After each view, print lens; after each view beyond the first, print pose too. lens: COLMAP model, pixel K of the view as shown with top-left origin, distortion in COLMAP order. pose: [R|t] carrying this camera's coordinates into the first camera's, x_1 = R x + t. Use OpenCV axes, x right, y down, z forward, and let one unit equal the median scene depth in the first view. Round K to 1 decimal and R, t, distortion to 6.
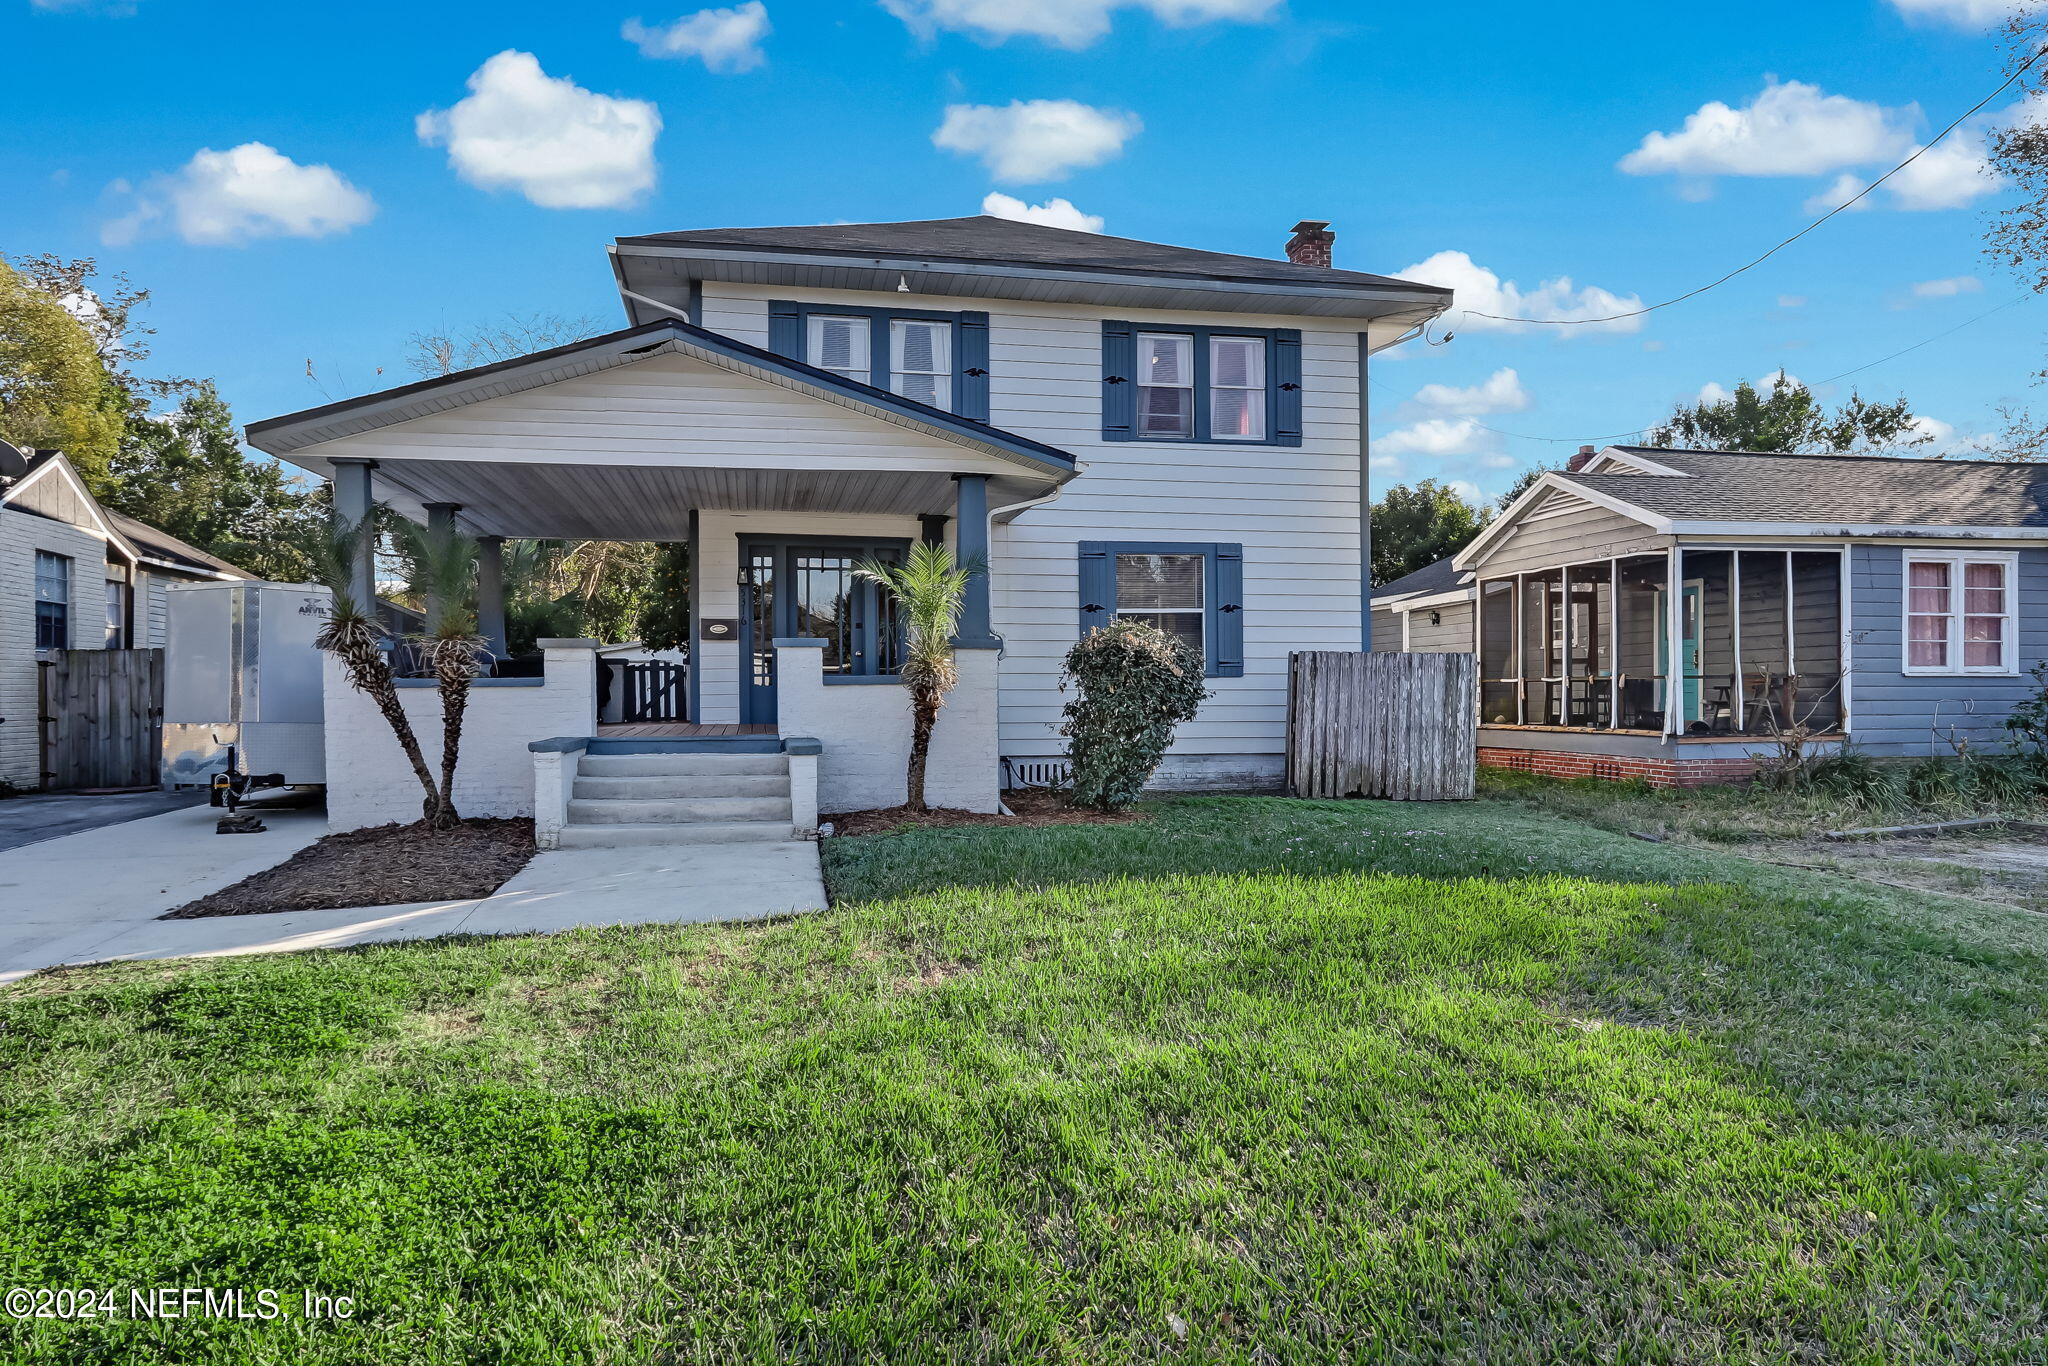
lens RADIAL K [[1319.8, 0, 1024.0], [0, 1319.8, 683.0], [0, 0, 1]] dist [-0.003809, -0.000854]
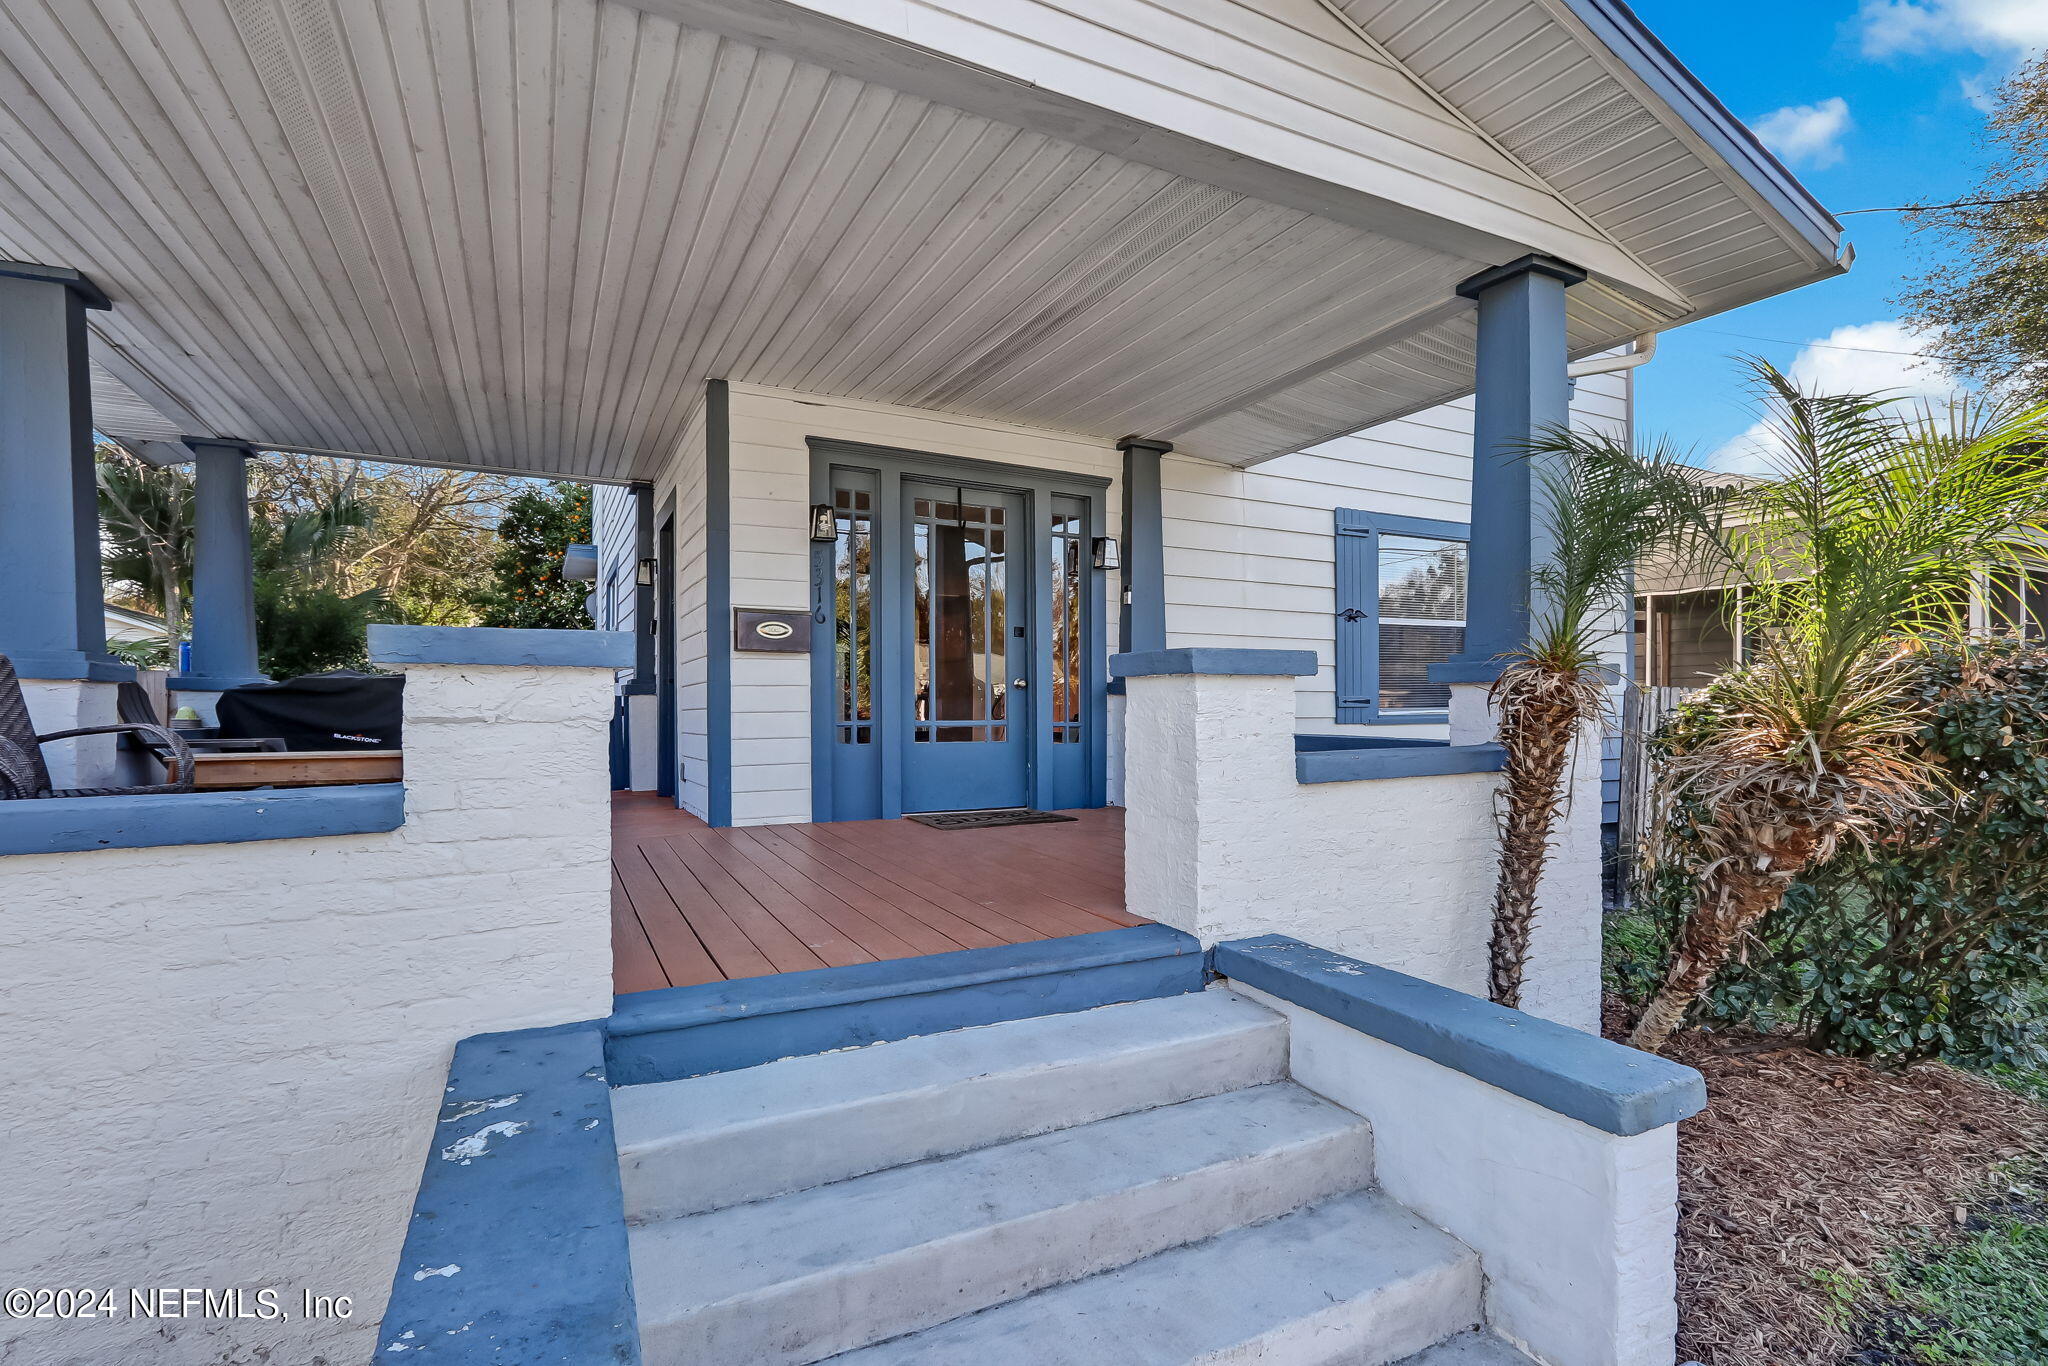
lens RADIAL K [[972.1, 0, 1032.3], [0, 972.1, 701.9], [0, 0, 1]] dist [0.000091, 0.000053]
pose [[0.959991, 0.005580, 0.279974, -0.225383], [-0.007308, 0.999960, 0.005129, -0.016218], [-0.279934, -0.006970, 0.959994, 0.593726]]
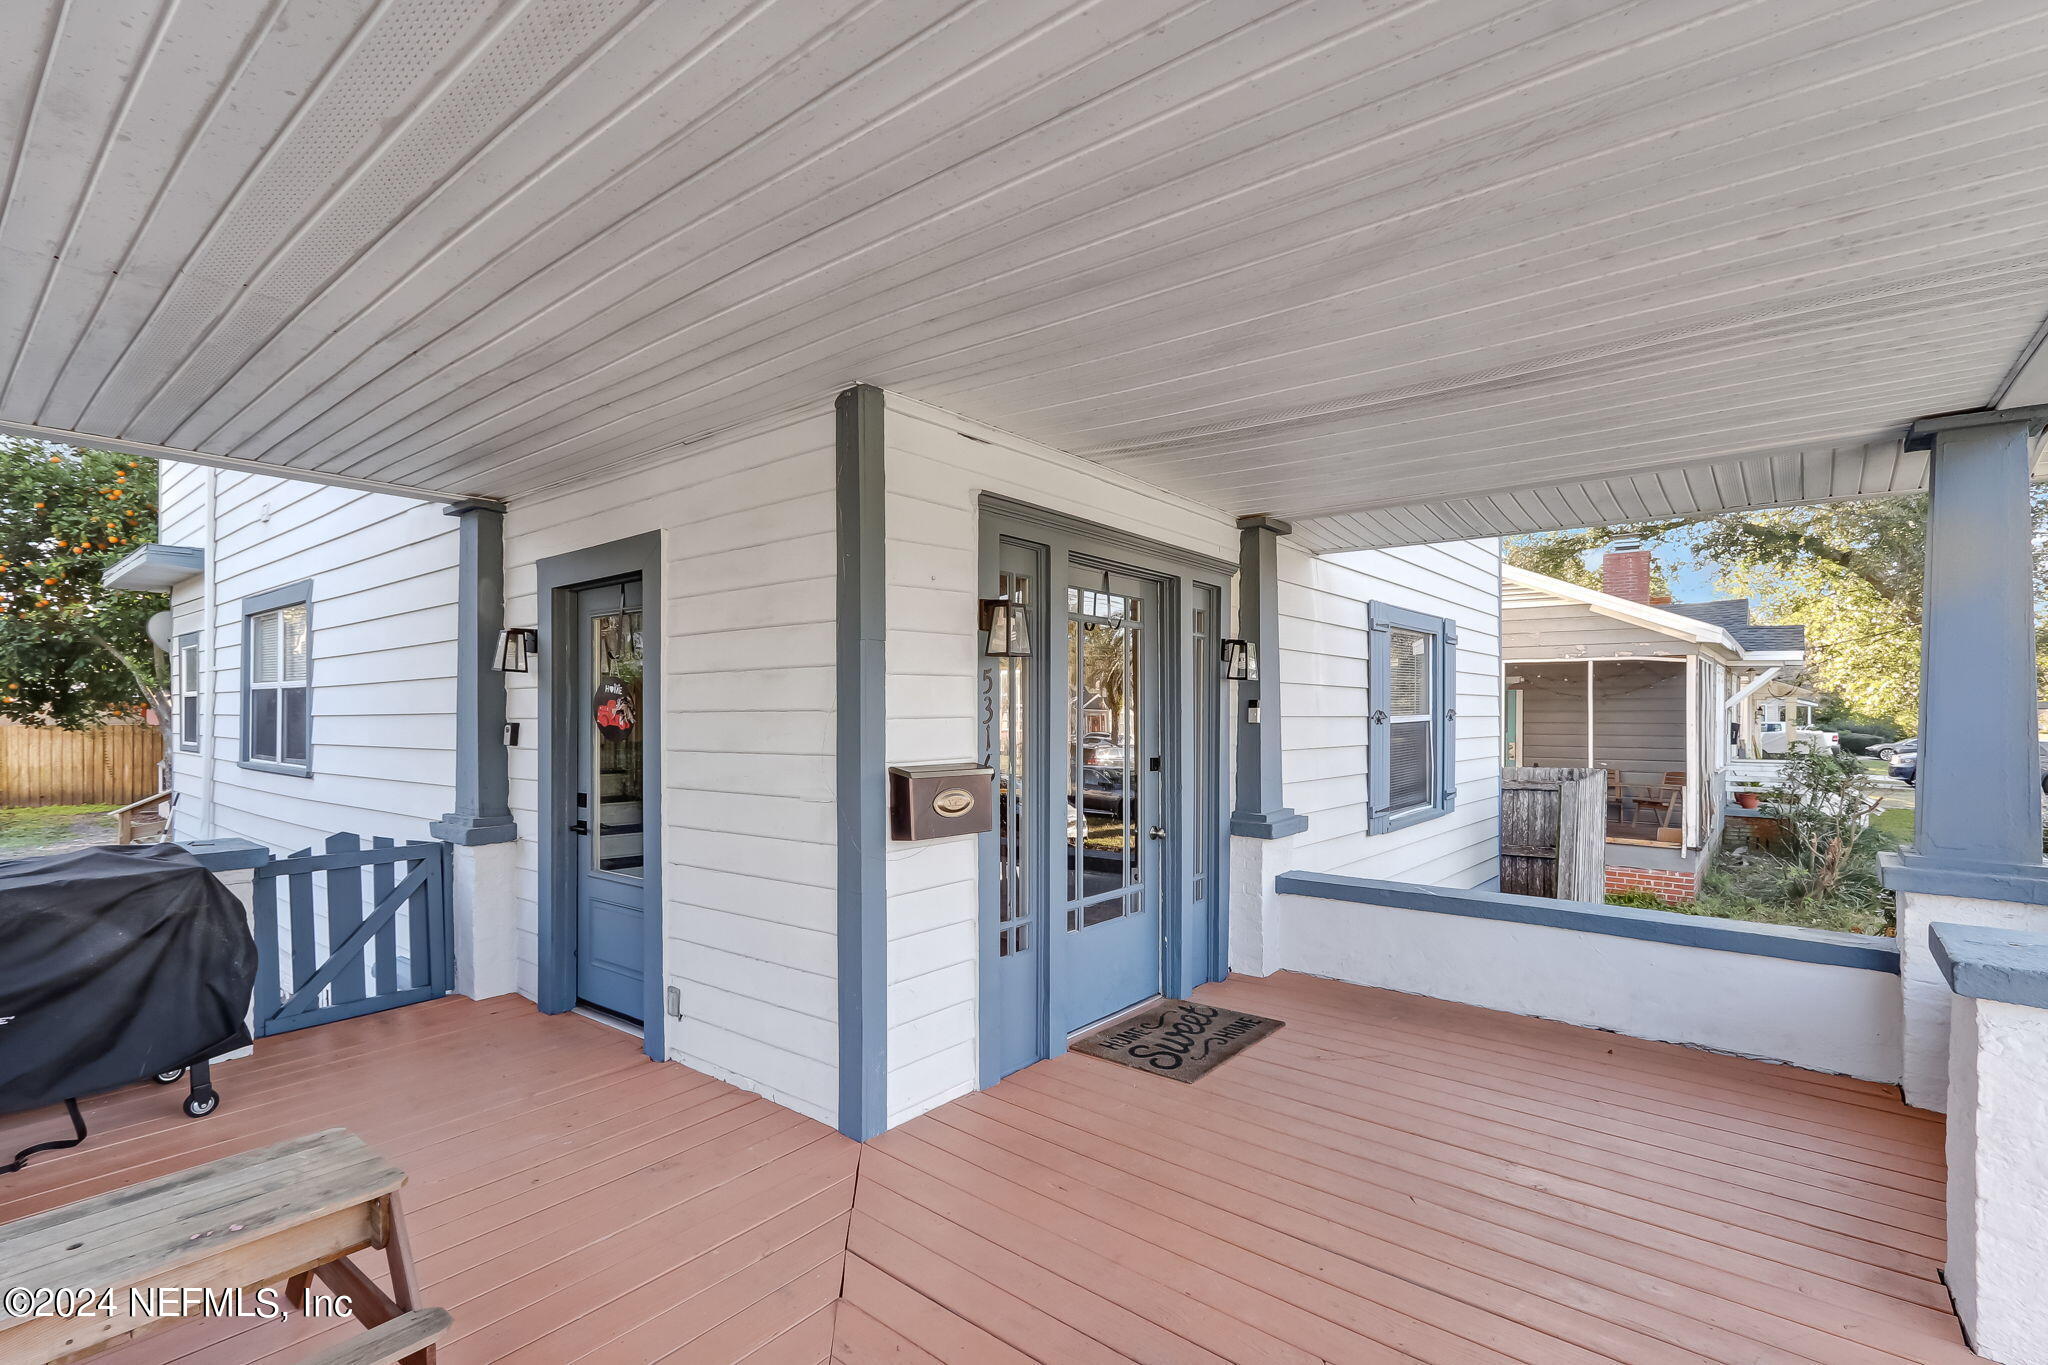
lens RADIAL K [[945.0, 0, 1026.1], [0, 945.0, 700.1], [0, 0, 1]] dist [-0.002537, -0.000172]
pose [[0.768529, 0.012435, 0.639695, -0.334463], [-0.012675, 0.999911, -0.004209, -0.059914], [-0.639690, -0.004874, 0.768618, 0.776751]]
